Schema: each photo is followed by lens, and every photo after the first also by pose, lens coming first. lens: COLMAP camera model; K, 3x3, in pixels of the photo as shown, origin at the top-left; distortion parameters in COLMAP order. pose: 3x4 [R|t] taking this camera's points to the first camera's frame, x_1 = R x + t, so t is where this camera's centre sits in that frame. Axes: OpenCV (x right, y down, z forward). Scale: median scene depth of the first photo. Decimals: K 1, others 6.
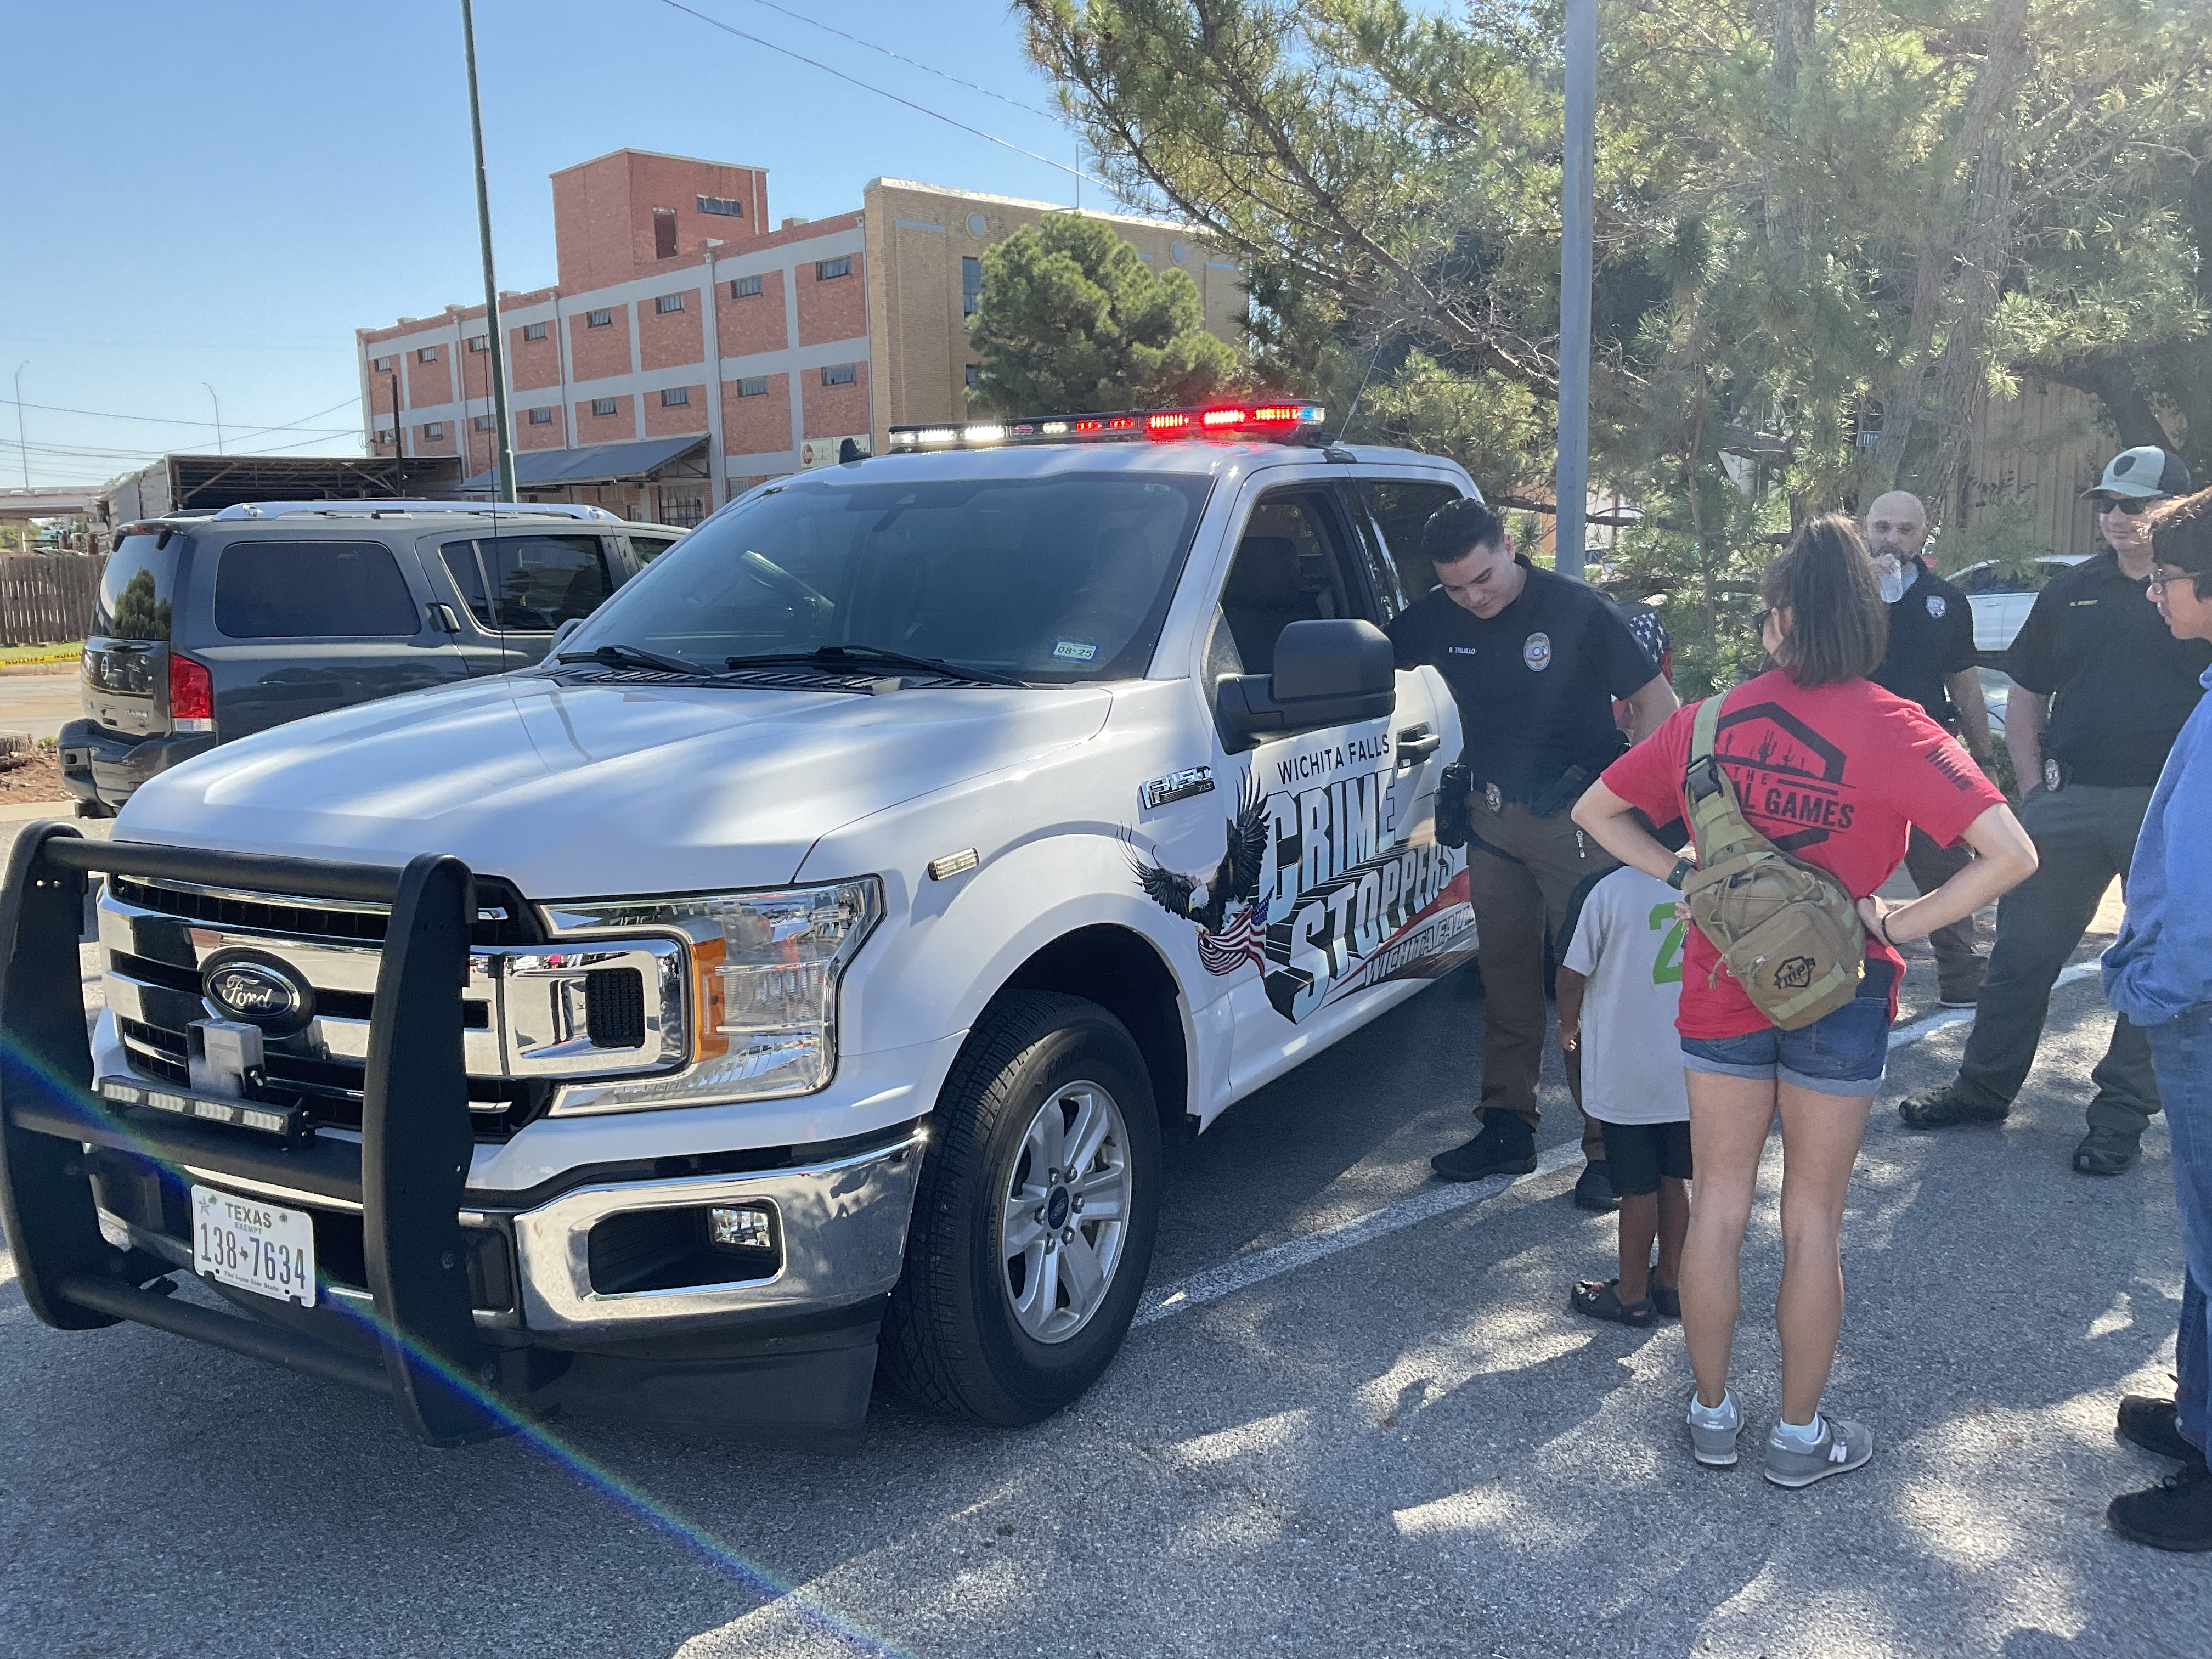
lens RADIAL K [[1851.0, 0, 1117.7], [0, 1851.0, 834.1], [0, 0, 1]] dist [0.076579, -0.116076]
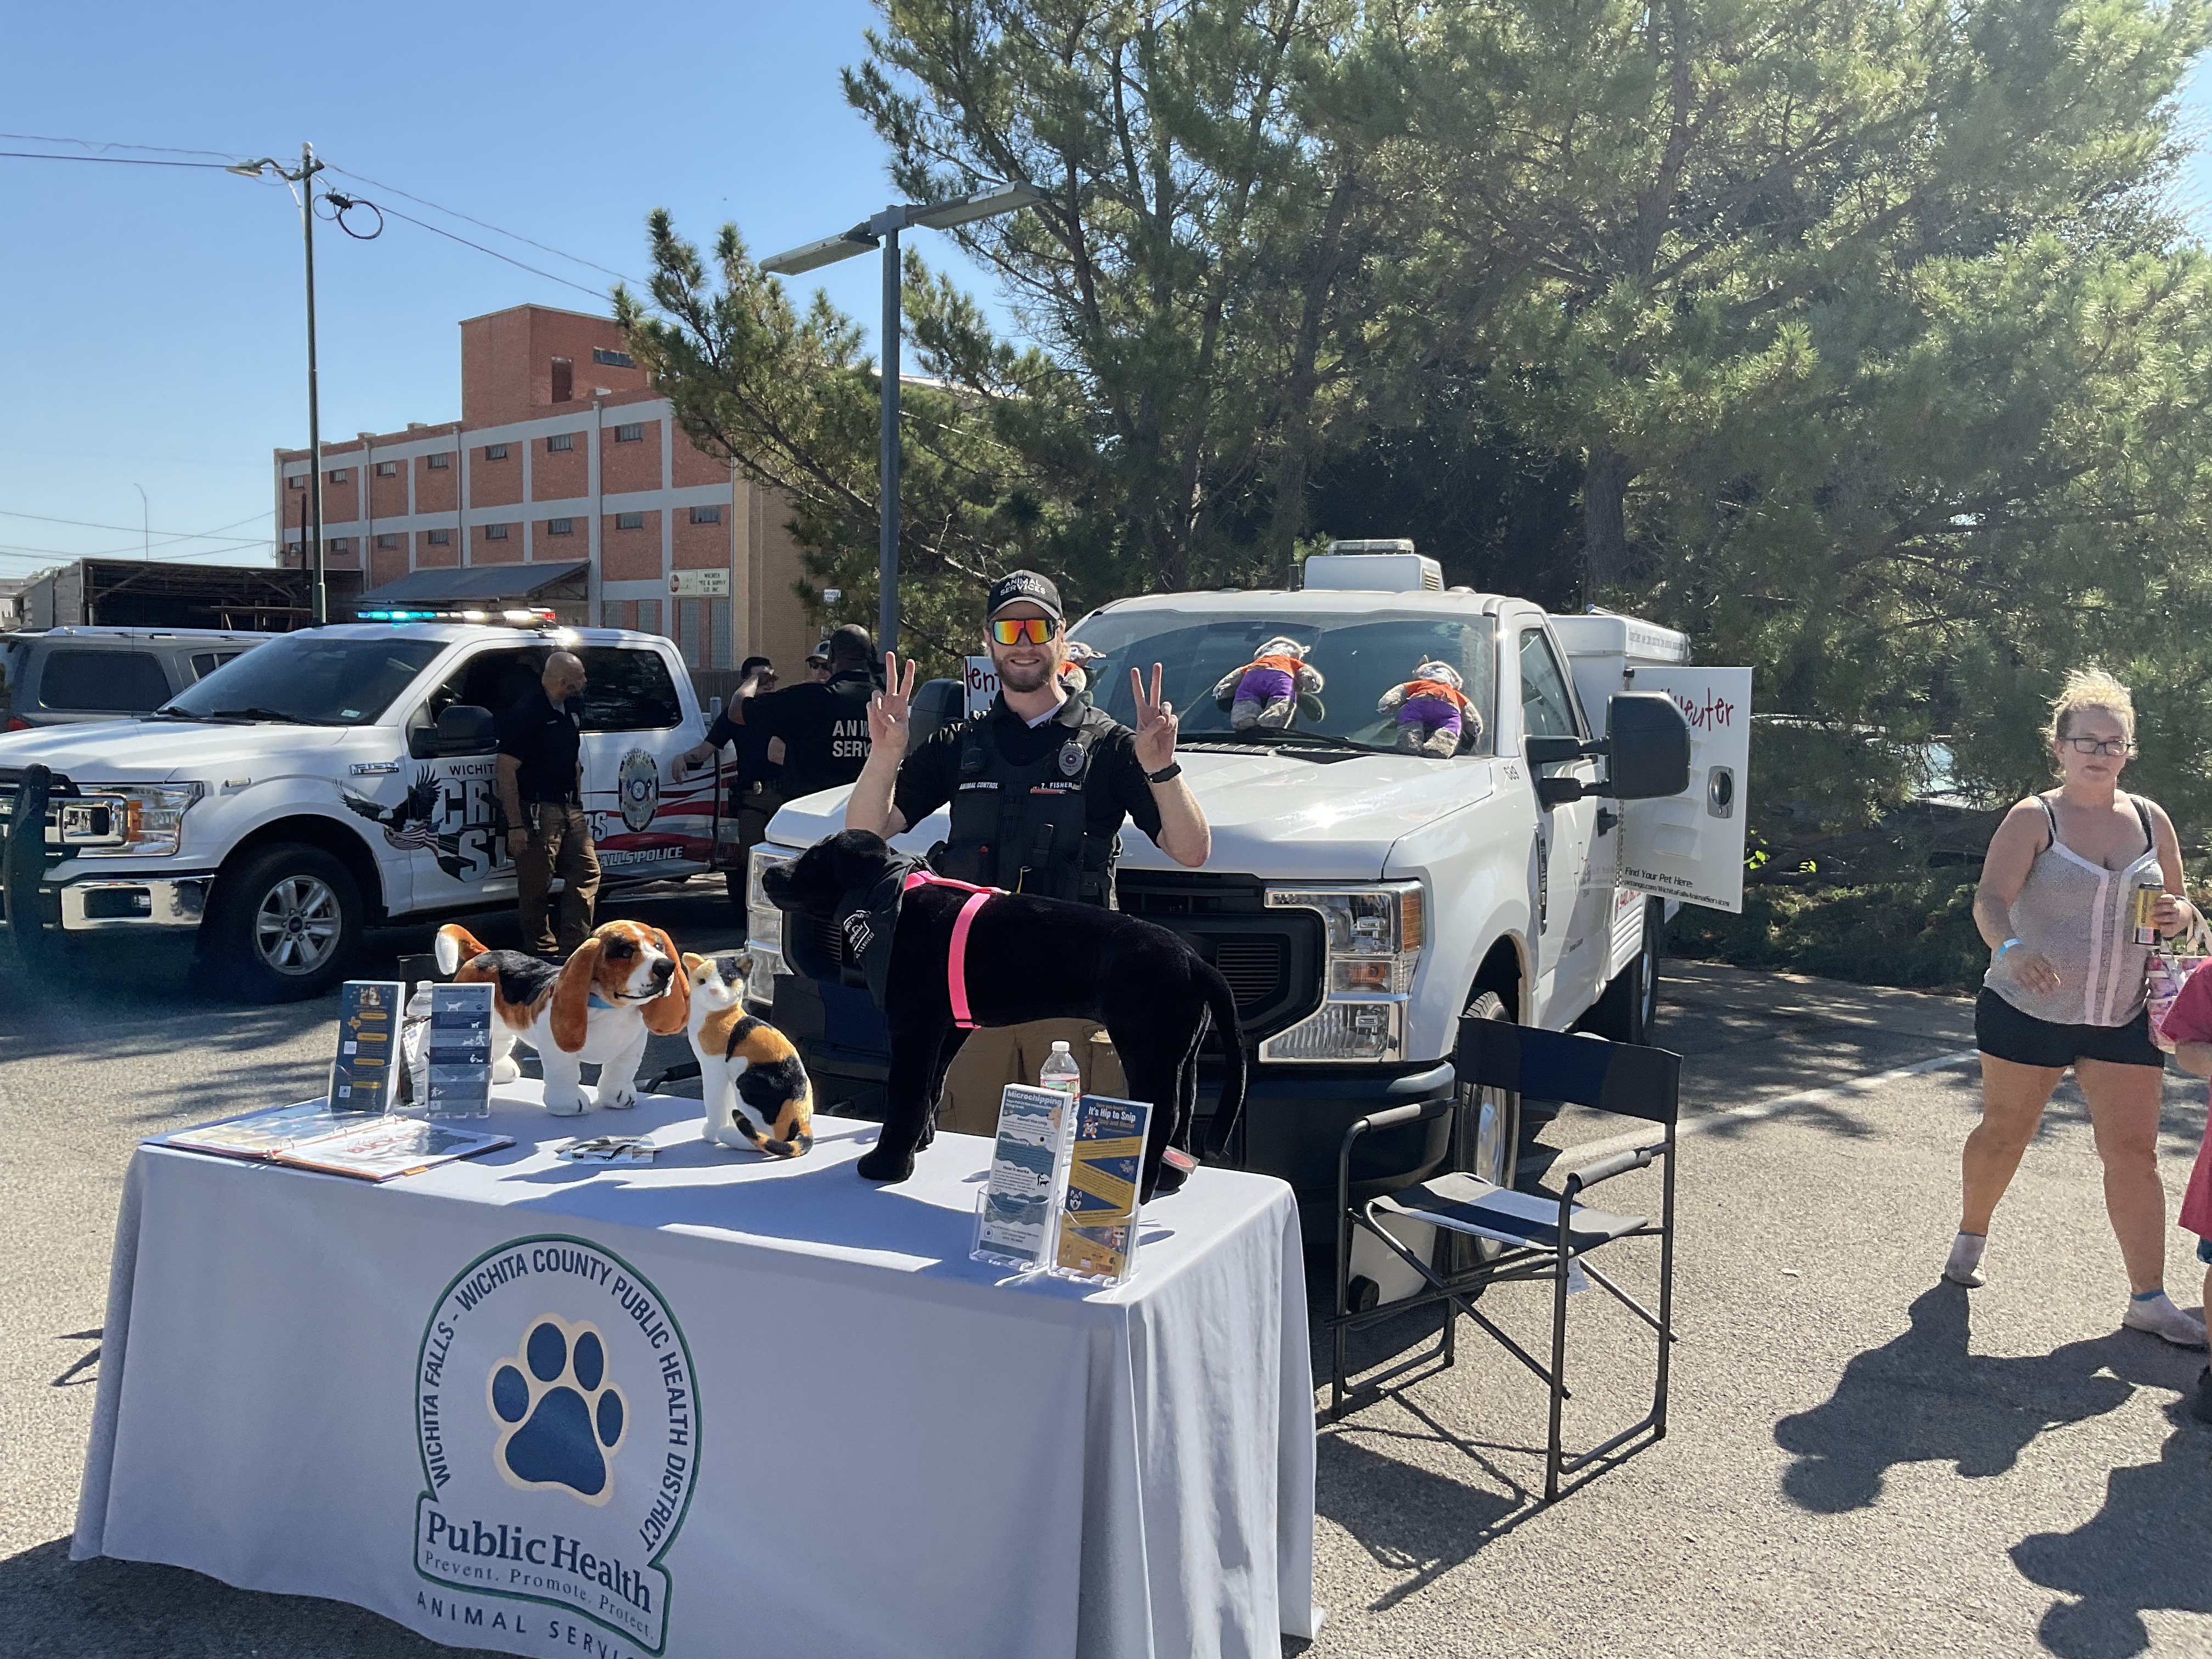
lens RADIAL K [[1851.0, 0, 1107.2], [0, 1851.0, 814.3], [0, 0, 1]] dist [0.076579, -0.116076]
pose [[0.998620, 0.040406, 0.033546, 0.057794], [-0.037528, 0.995893, -0.082391, 0.012773], [-0.036737, 0.081019, 0.996035, -0.094761]]
